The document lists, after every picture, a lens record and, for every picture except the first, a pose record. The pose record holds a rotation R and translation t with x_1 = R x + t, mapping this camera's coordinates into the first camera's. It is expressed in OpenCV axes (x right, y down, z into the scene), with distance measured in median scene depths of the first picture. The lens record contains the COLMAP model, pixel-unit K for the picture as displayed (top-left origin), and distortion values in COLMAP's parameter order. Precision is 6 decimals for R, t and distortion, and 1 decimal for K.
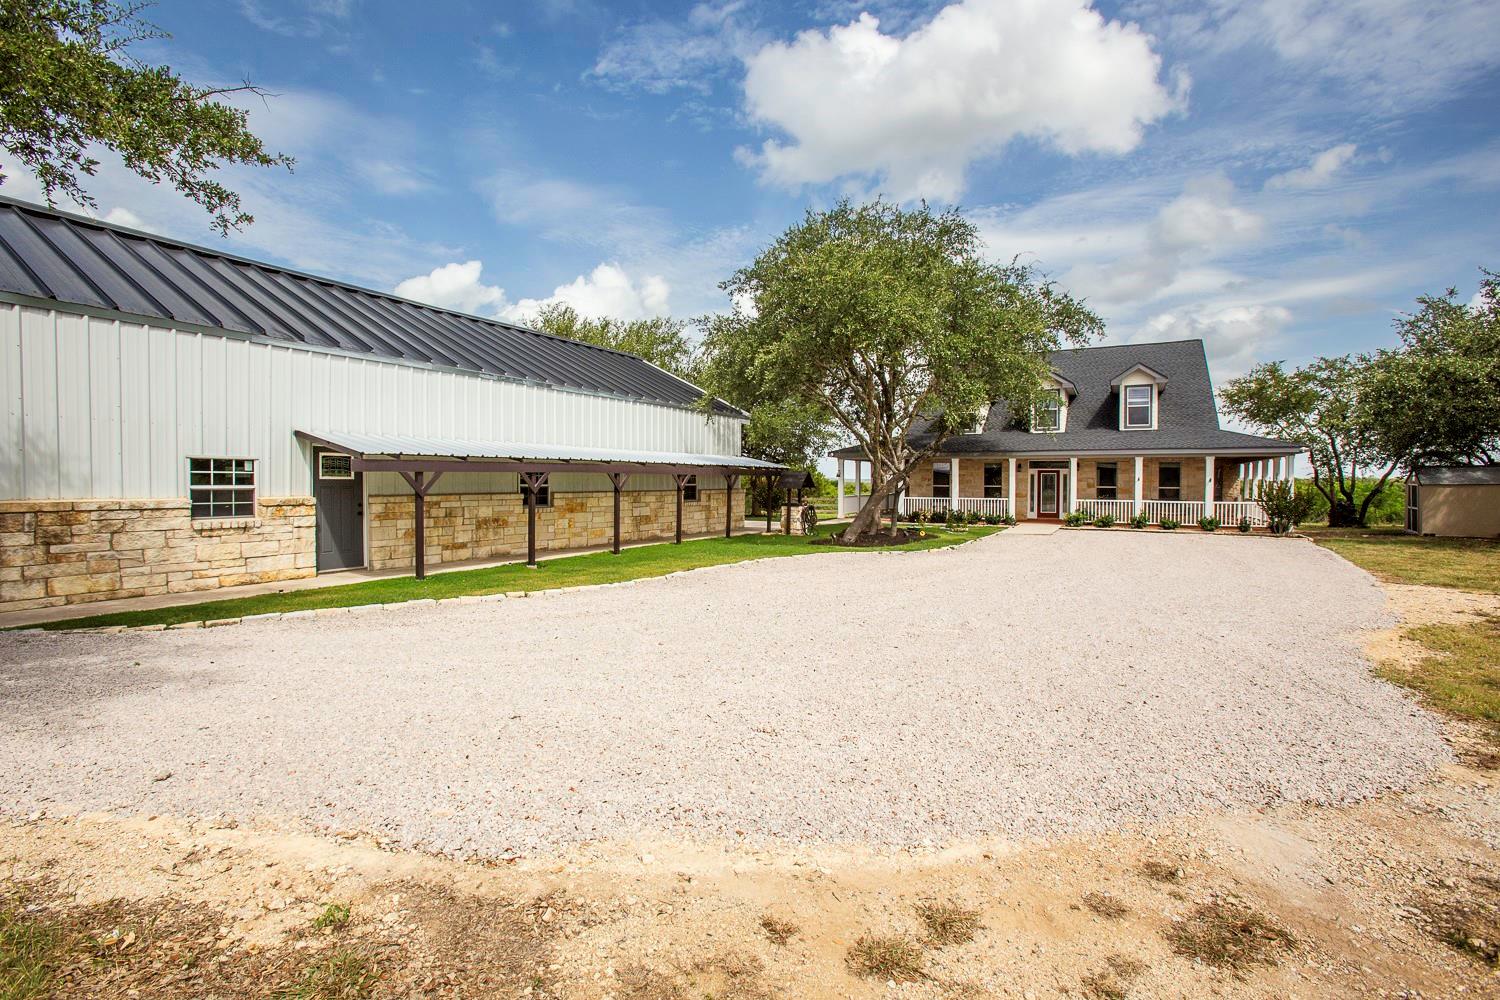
lens RADIAL K [[679.9, 0, 756.5], [0, 679.9, 490.3], [0, 0, 1]] dist [-0.002008, -0.000045]
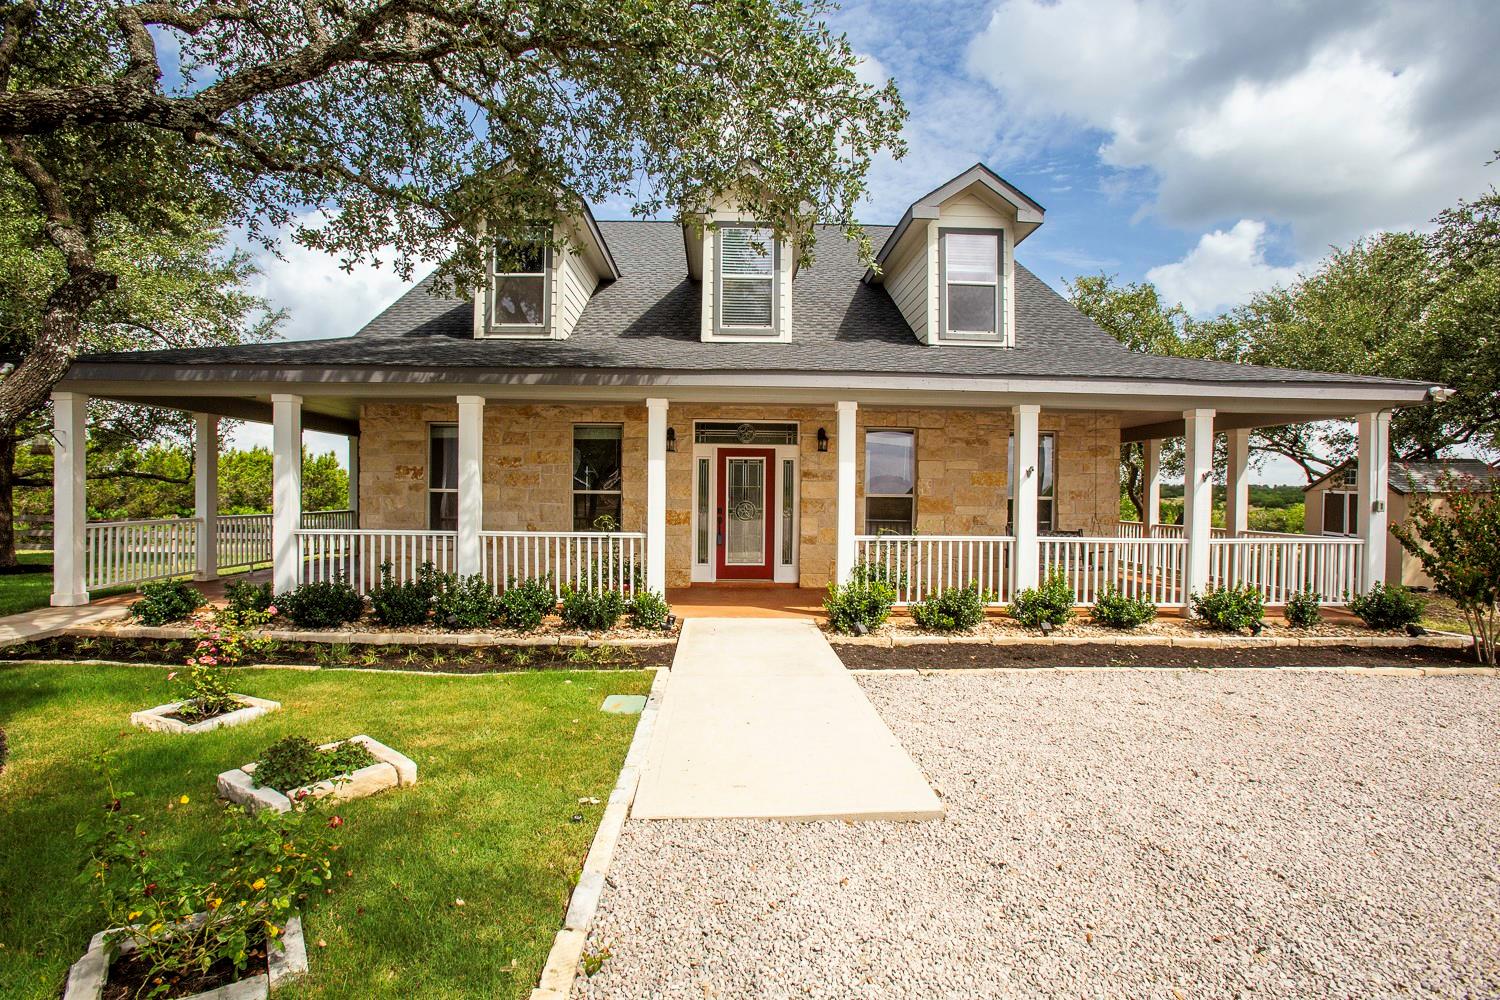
lens RADIAL K [[634.2, 0, 750.6], [0, 634.2, 499.7], [0, 0, 1]] dist [0.001199, 0.000046]
pose [[0.851063, 0.002325, 0.525058, 0.256754], [-0.004638, 0.999984, 0.003090, -0.003372], [-0.525043, -0.005065, 0.851061, 0.718833]]
